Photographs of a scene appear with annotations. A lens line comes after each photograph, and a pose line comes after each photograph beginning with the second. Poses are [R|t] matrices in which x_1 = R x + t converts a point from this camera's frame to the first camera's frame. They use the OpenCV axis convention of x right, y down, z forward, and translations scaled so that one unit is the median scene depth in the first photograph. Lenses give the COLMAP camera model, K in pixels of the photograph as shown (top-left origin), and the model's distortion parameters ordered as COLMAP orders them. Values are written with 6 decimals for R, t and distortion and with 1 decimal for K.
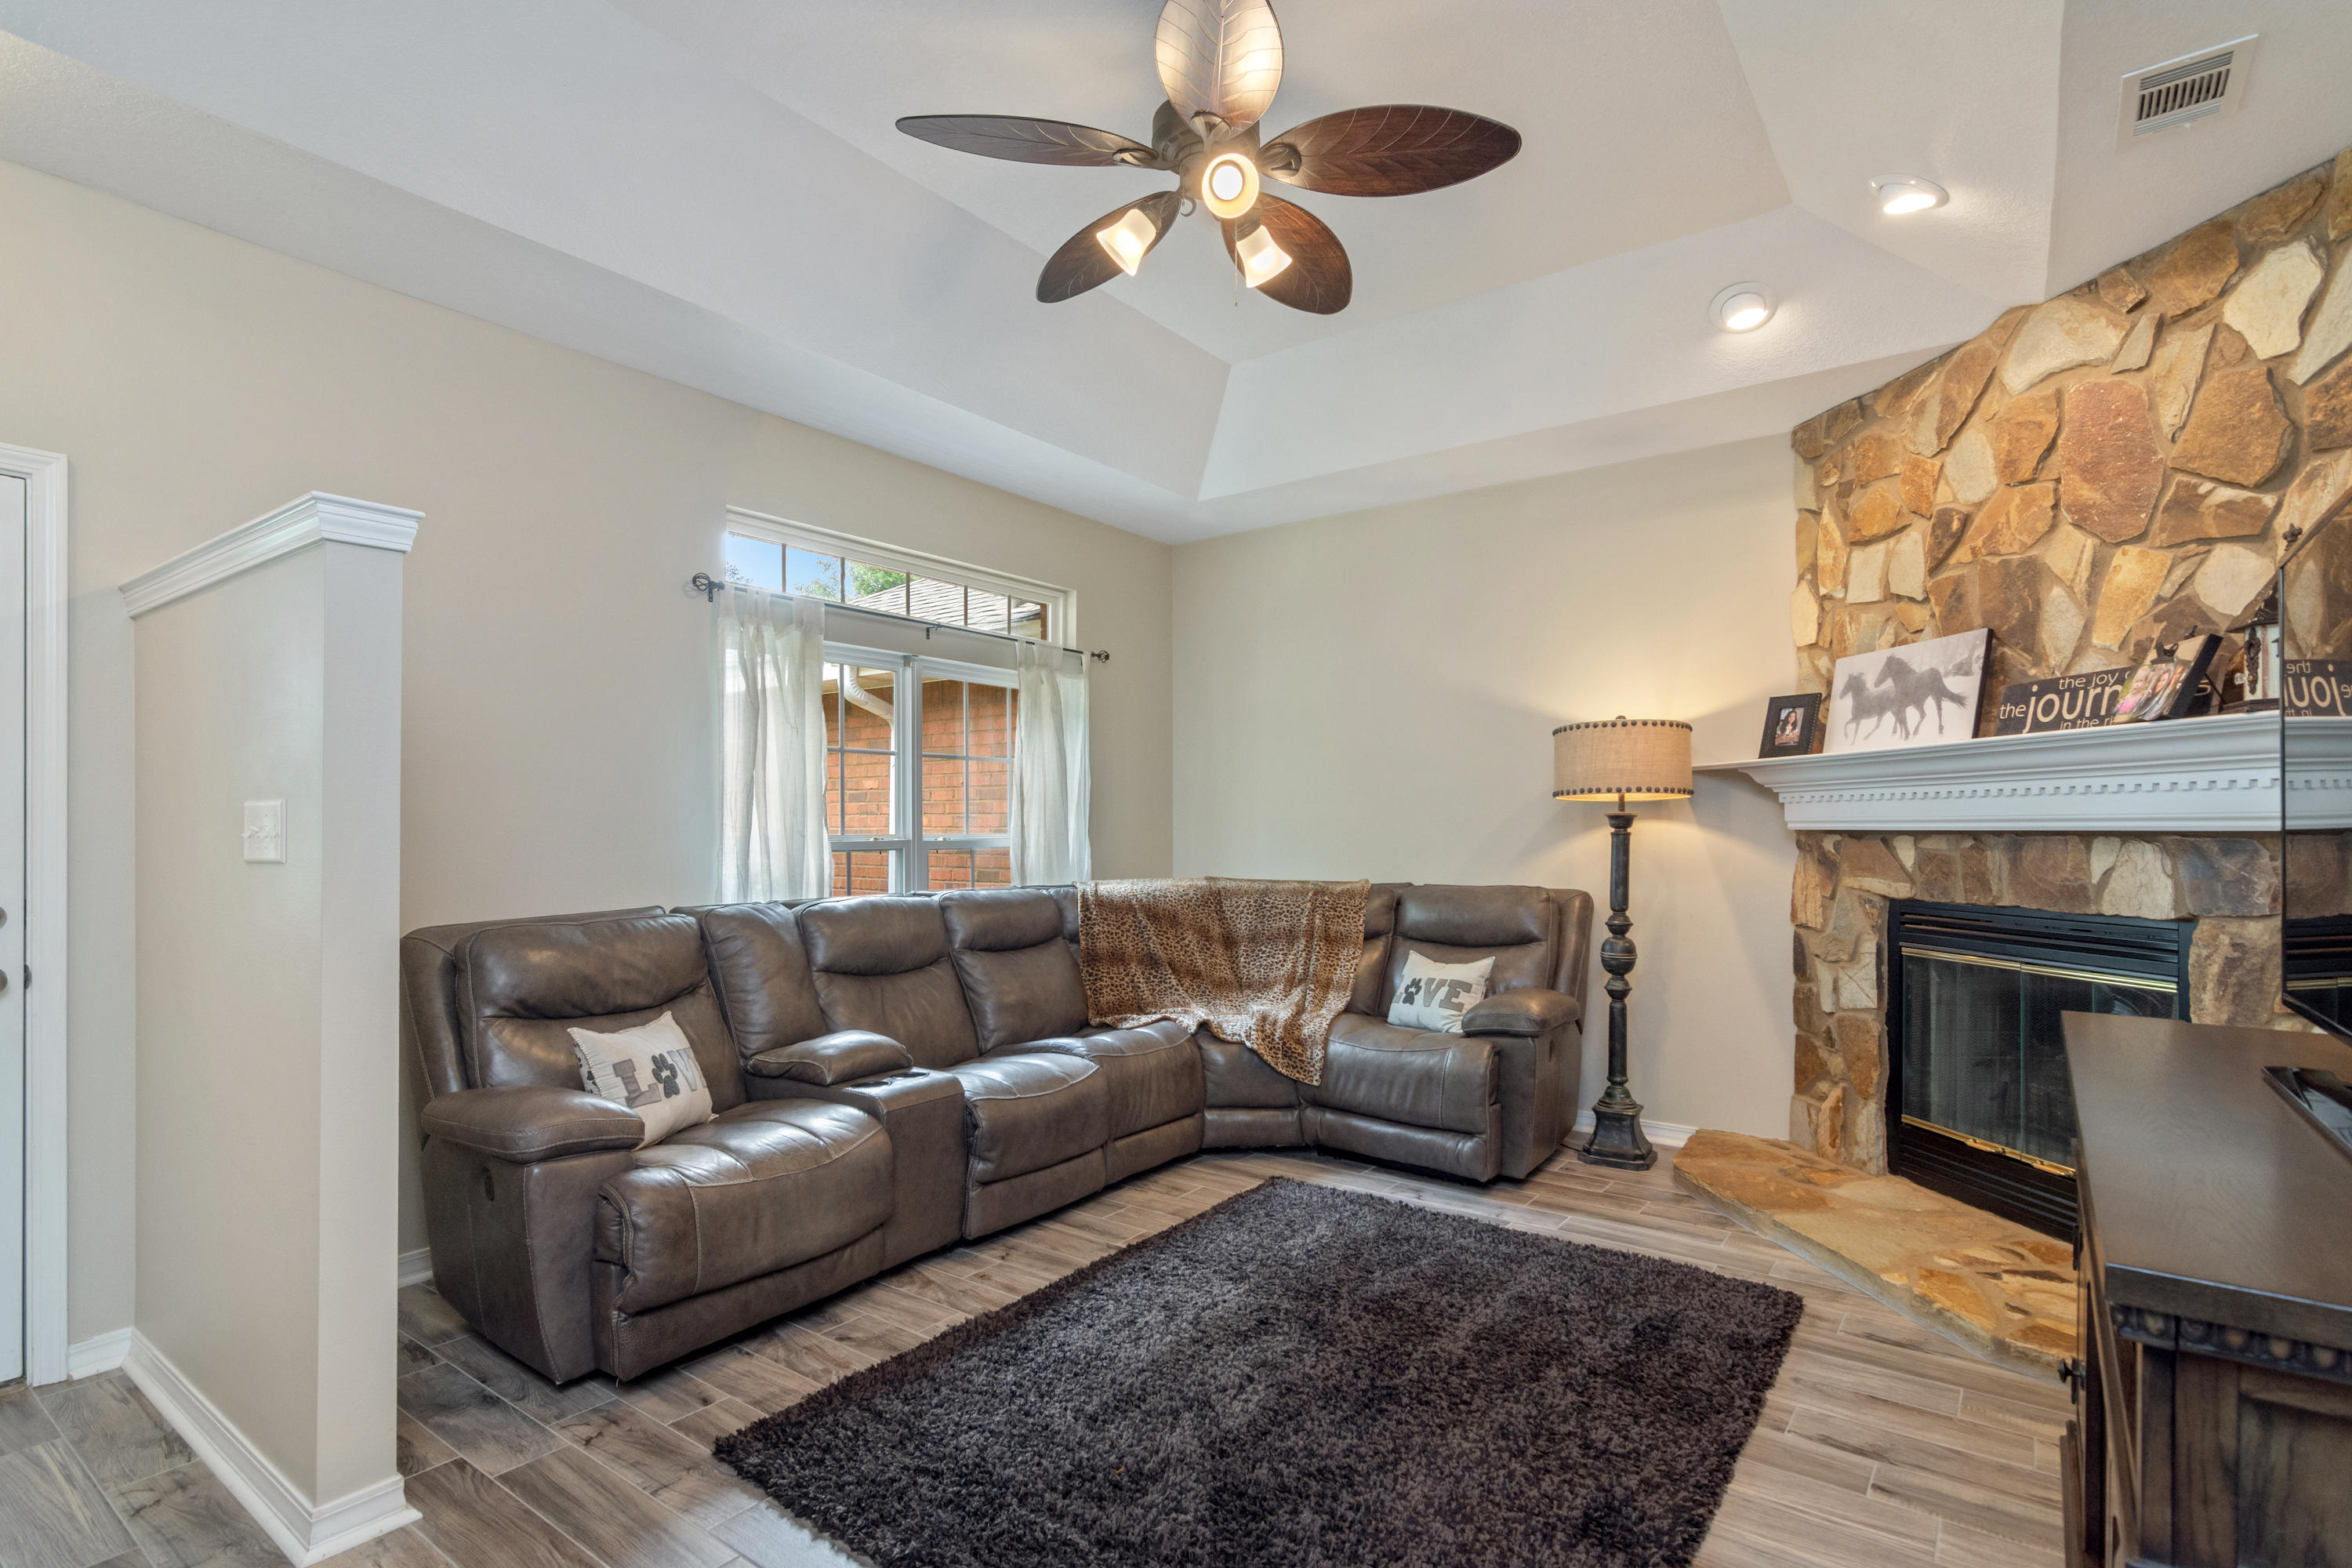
lens RADIAL K [[1142.8, 0, 1170.4], [0, 1142.8, 829.8], [0, 0, 1]] dist [-0.000366, 0.001536]
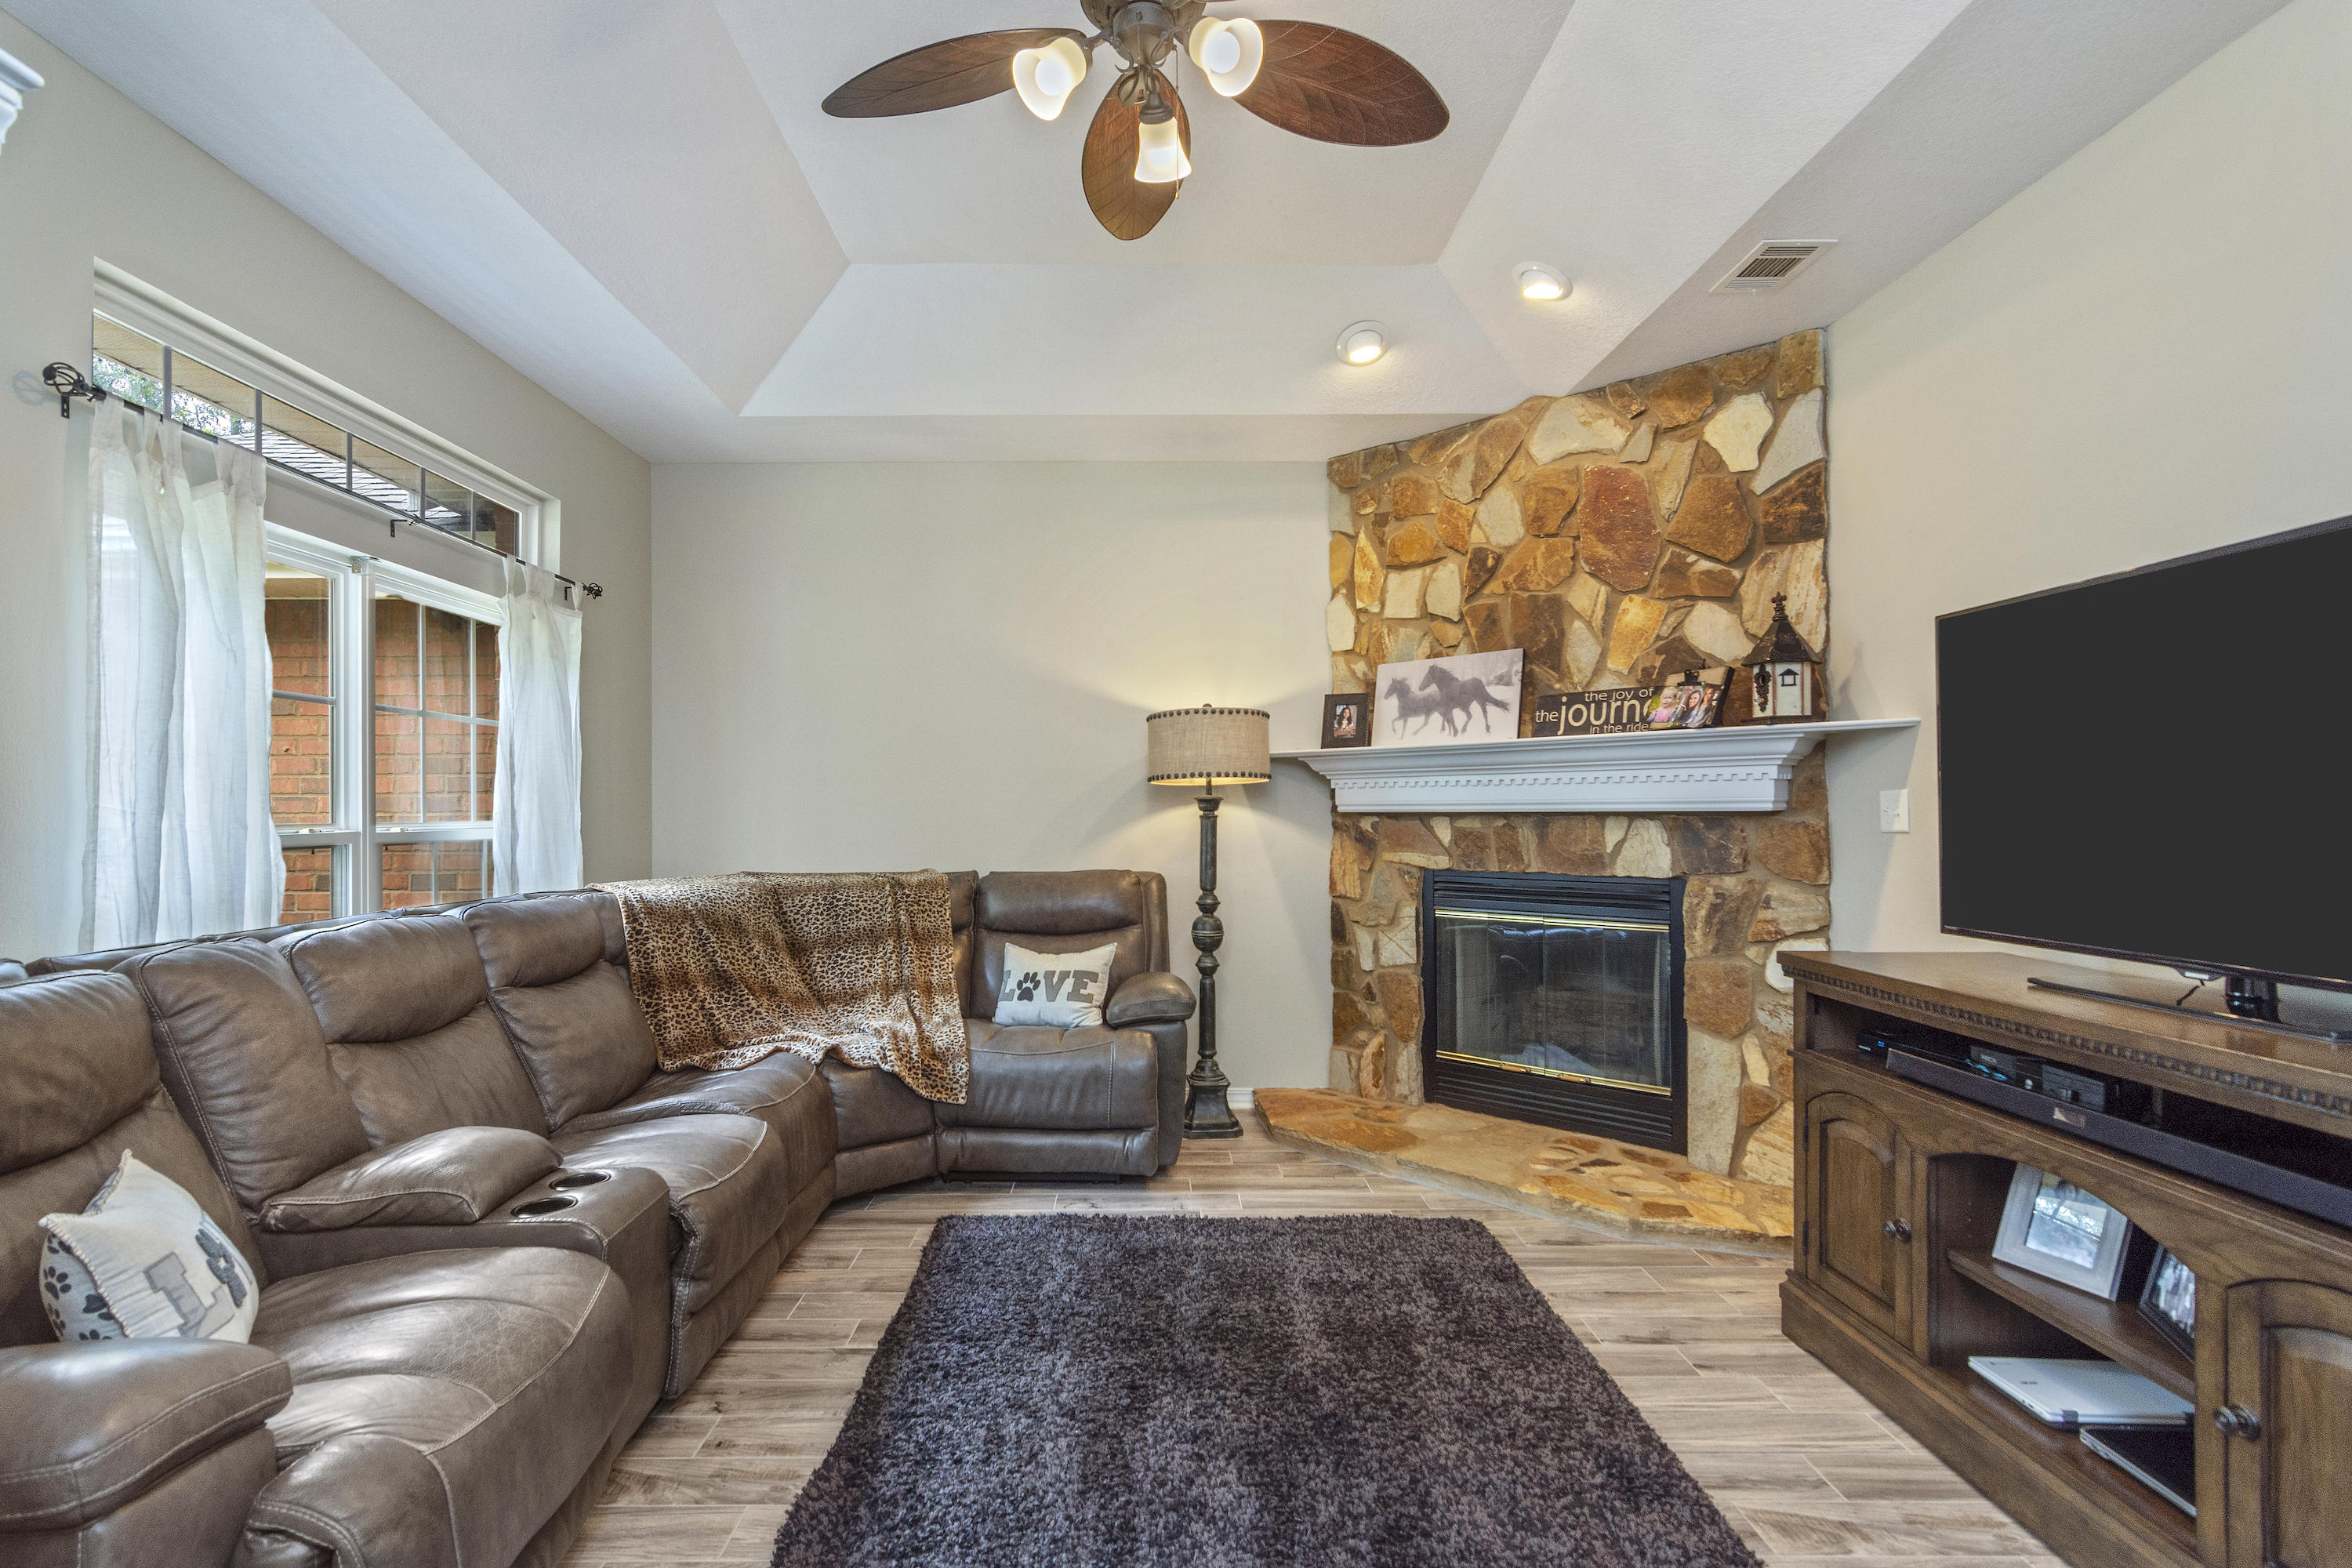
lens RADIAL K [[1144.2, 0, 1172.3], [0, 1144.2, 802.5], [0, 0, 1]] dist [0.000080, 0.000186]
pose [[0.799683, 0.001793, 0.600419, -0.300930], [0.004835, 0.999944, -0.009426, 0.000396], [-0.600403, 0.010441, 0.799630, 0.213661]]
